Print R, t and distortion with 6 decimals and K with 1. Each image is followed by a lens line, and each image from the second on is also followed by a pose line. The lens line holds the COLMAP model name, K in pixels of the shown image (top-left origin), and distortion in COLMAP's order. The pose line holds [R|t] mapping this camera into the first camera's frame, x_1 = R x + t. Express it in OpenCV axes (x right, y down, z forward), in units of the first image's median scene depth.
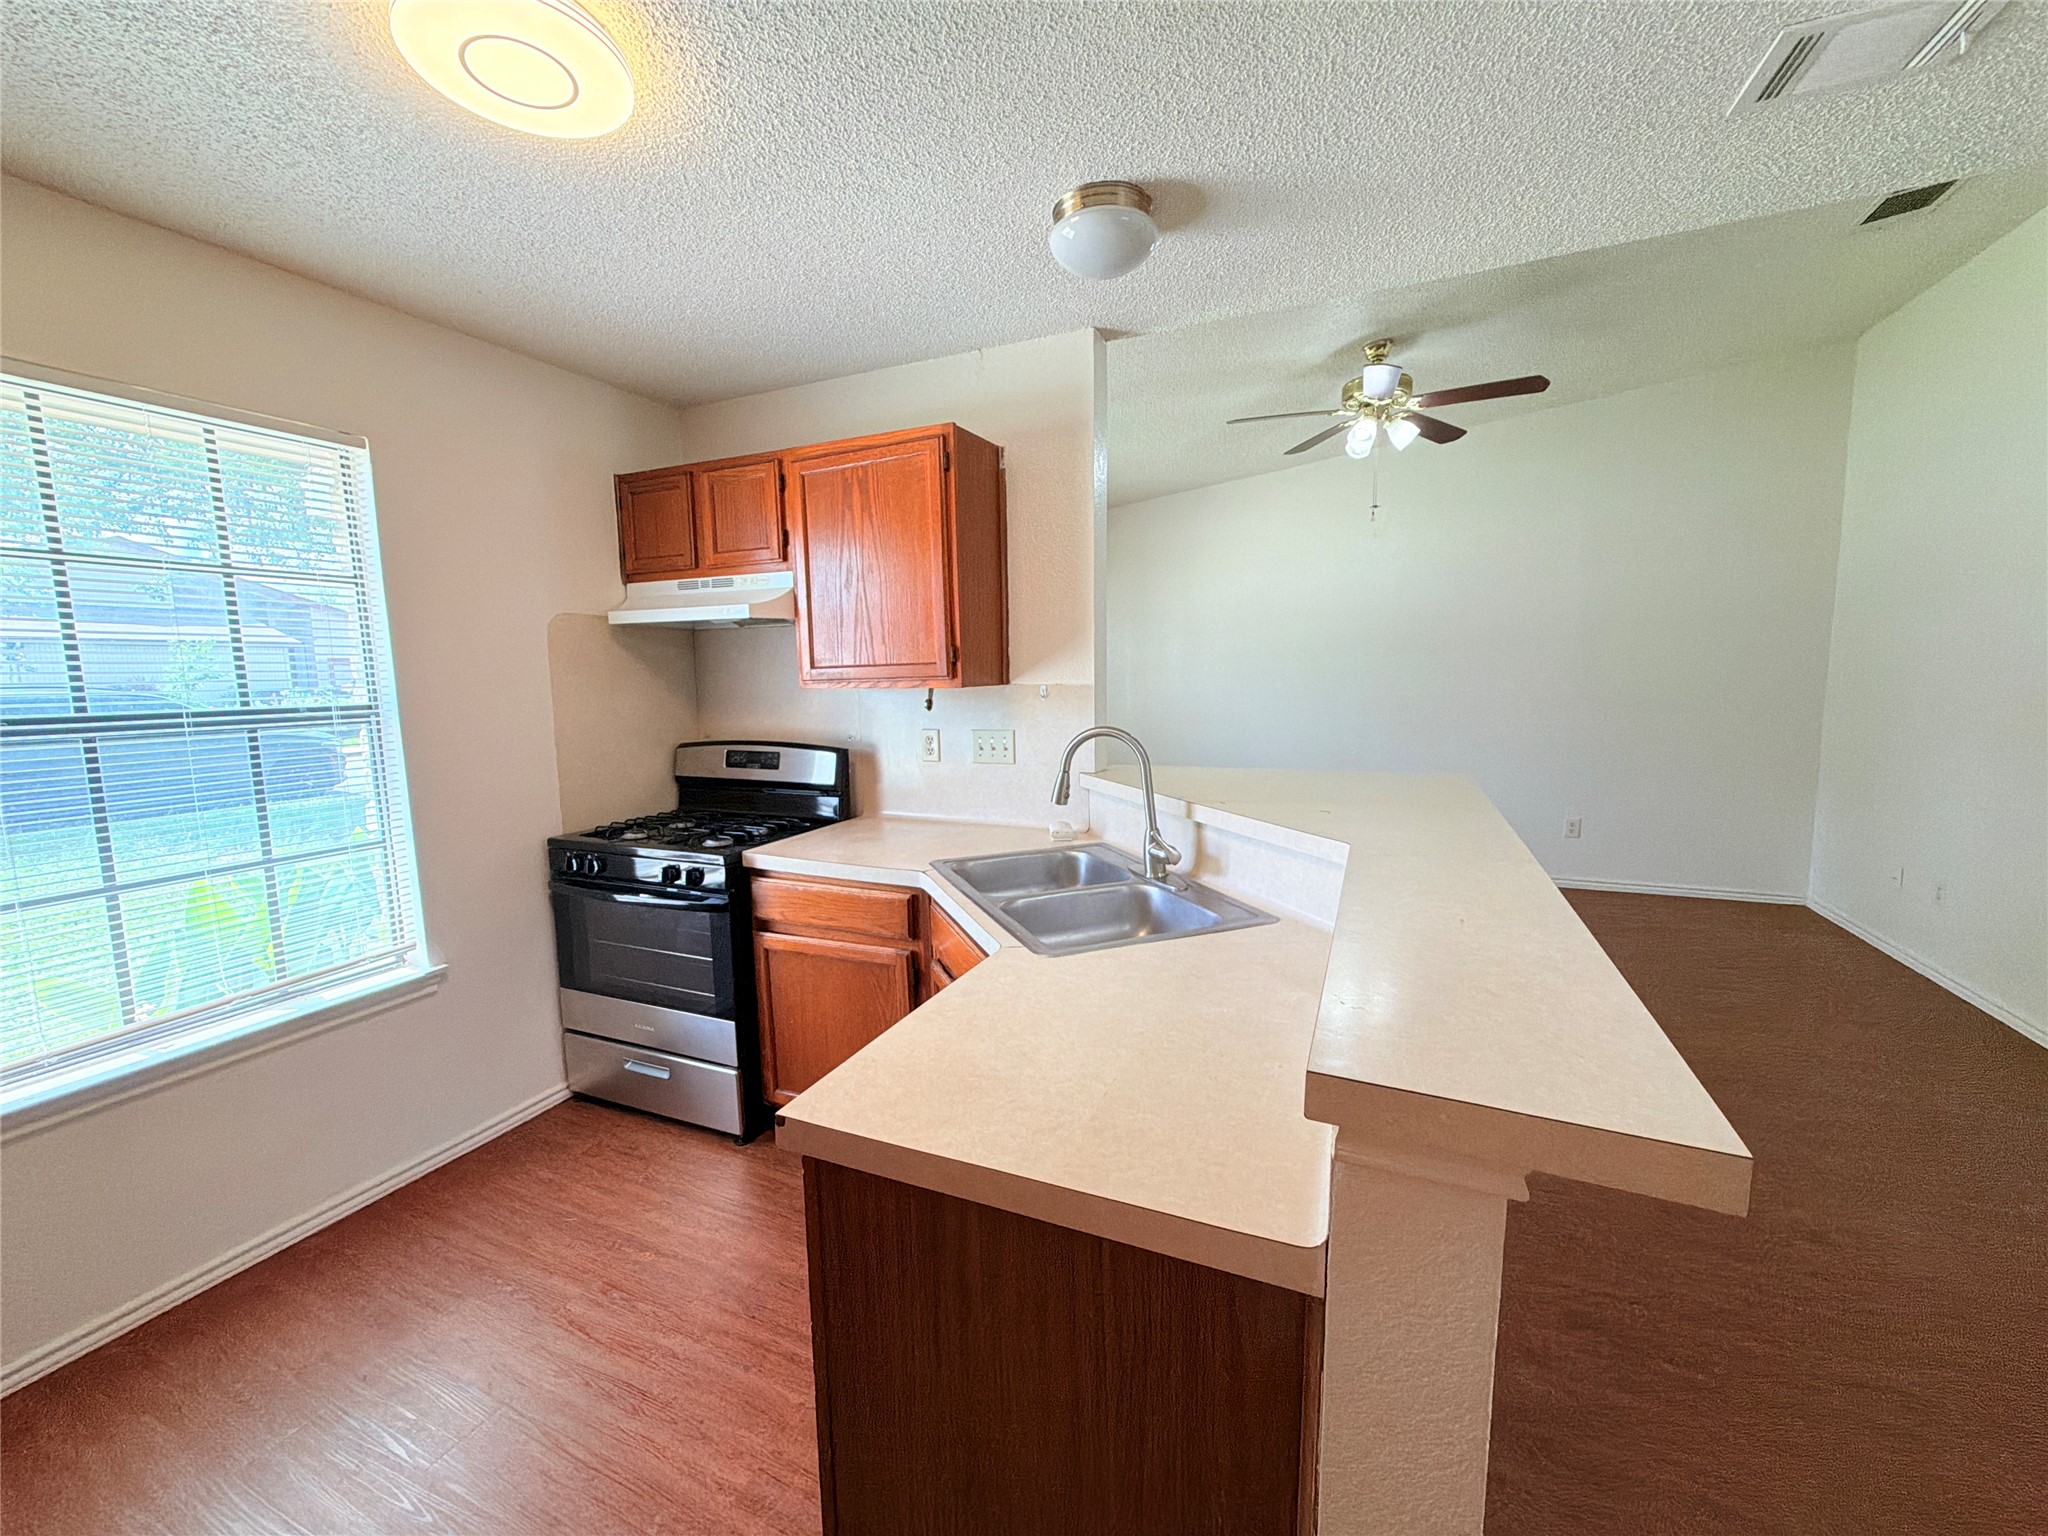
lens RADIAL K [[820.3, 0, 1021.3], [0, 820.3, 770.3], [0, 0, 1]] dist [0.001912, 0.000130]
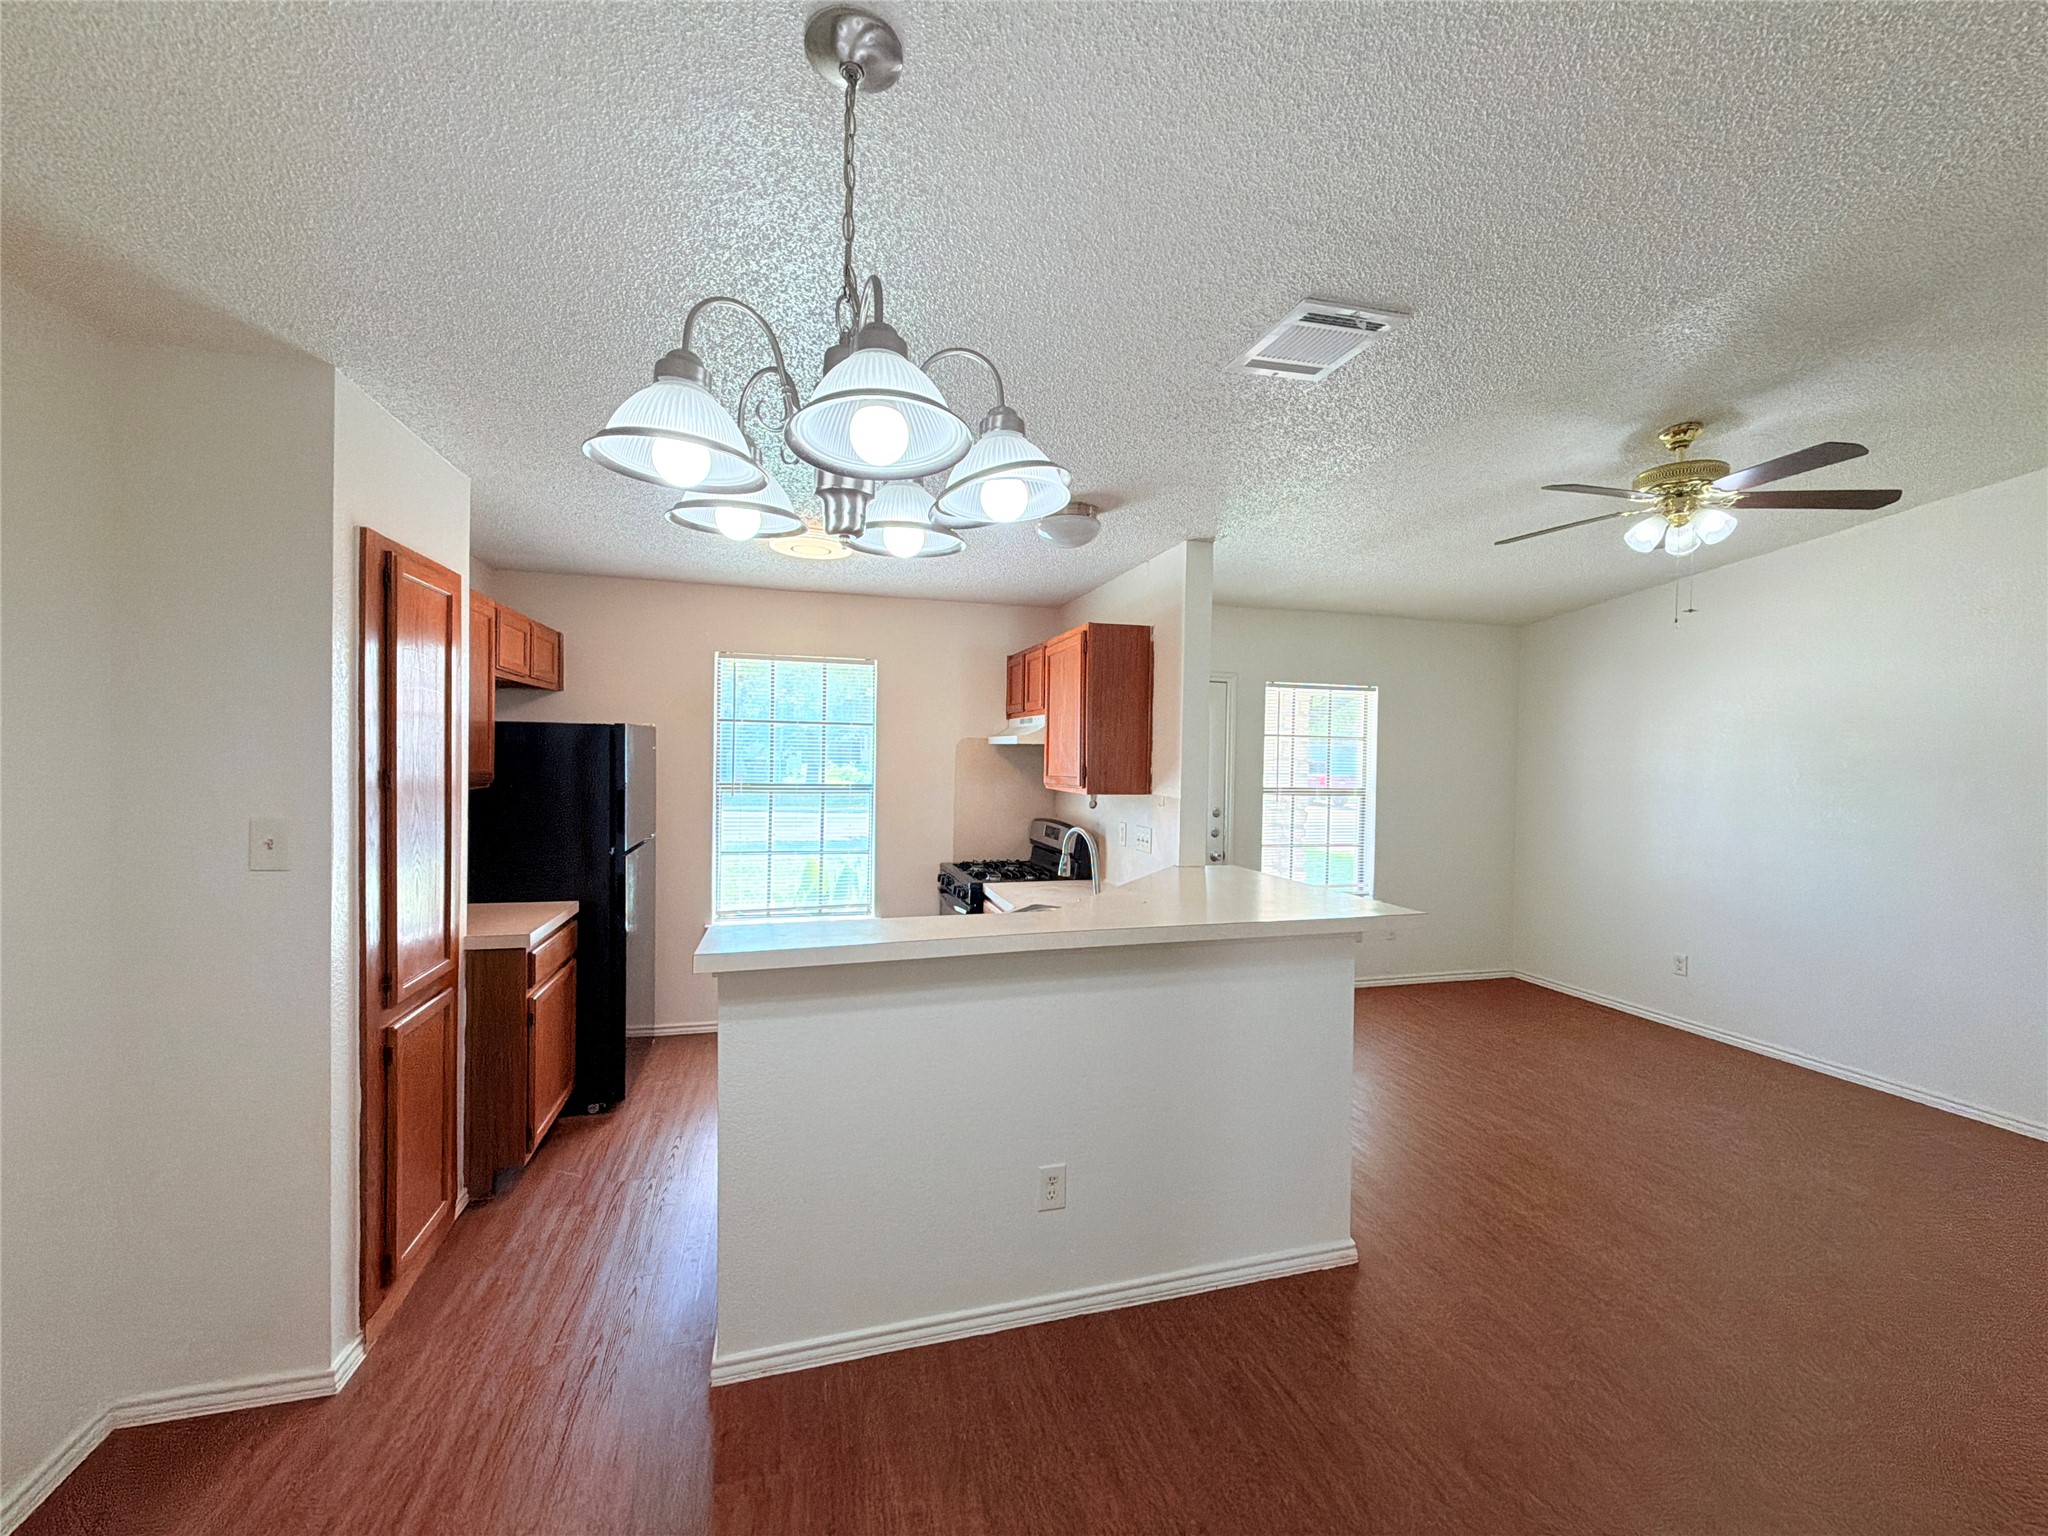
lens RADIAL K [[820.3, 0, 1022.6], [0, 820.3, 769.6], [0, 0, 1]] dist [0.001912, 0.000130]
pose [[0.645269, 0.041597, -0.762822, 0.891044], [-0.121567, 0.991384, -0.048772, -0.053480], [0.754221, 0.124205, 0.644767, -0.042415]]
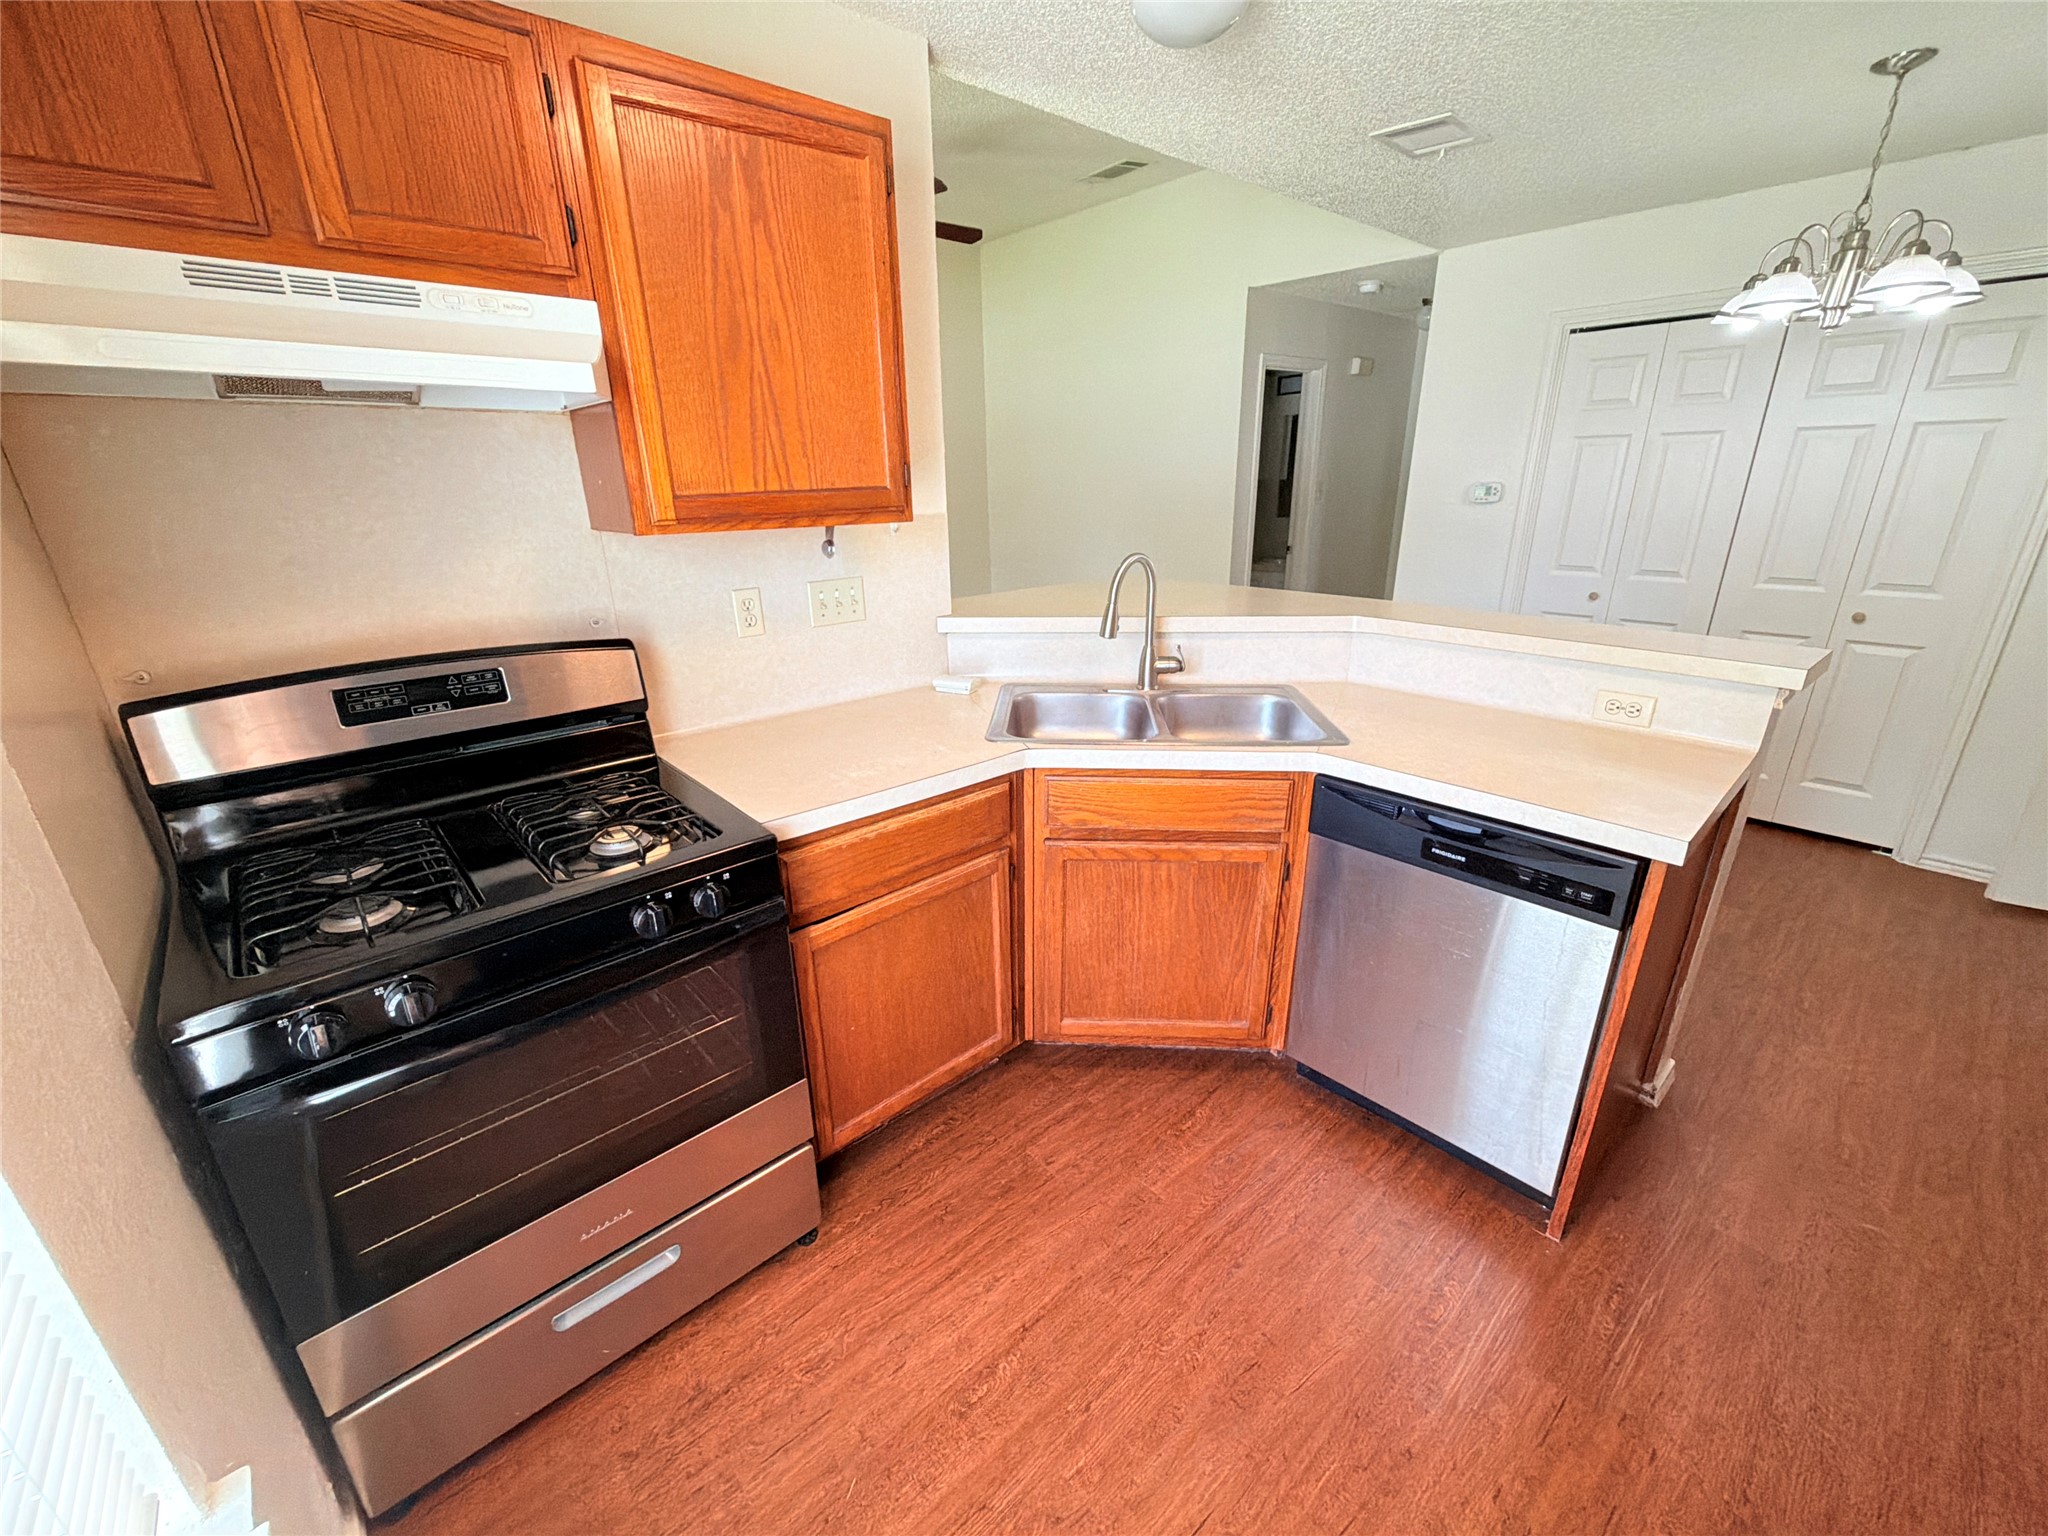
lens RADIAL K [[820.3, 0, 1015.5], [0, 820.3, 765.8], [0, 0, 1]] dist [0.001912, 0.000130]
pose [[0.411168, -0.295700, 0.862266, -0.692766], [0.118863, 0.955239, 0.270905, -0.071536], [-0.903777, -0.008896, 0.427912, 0.528842]]
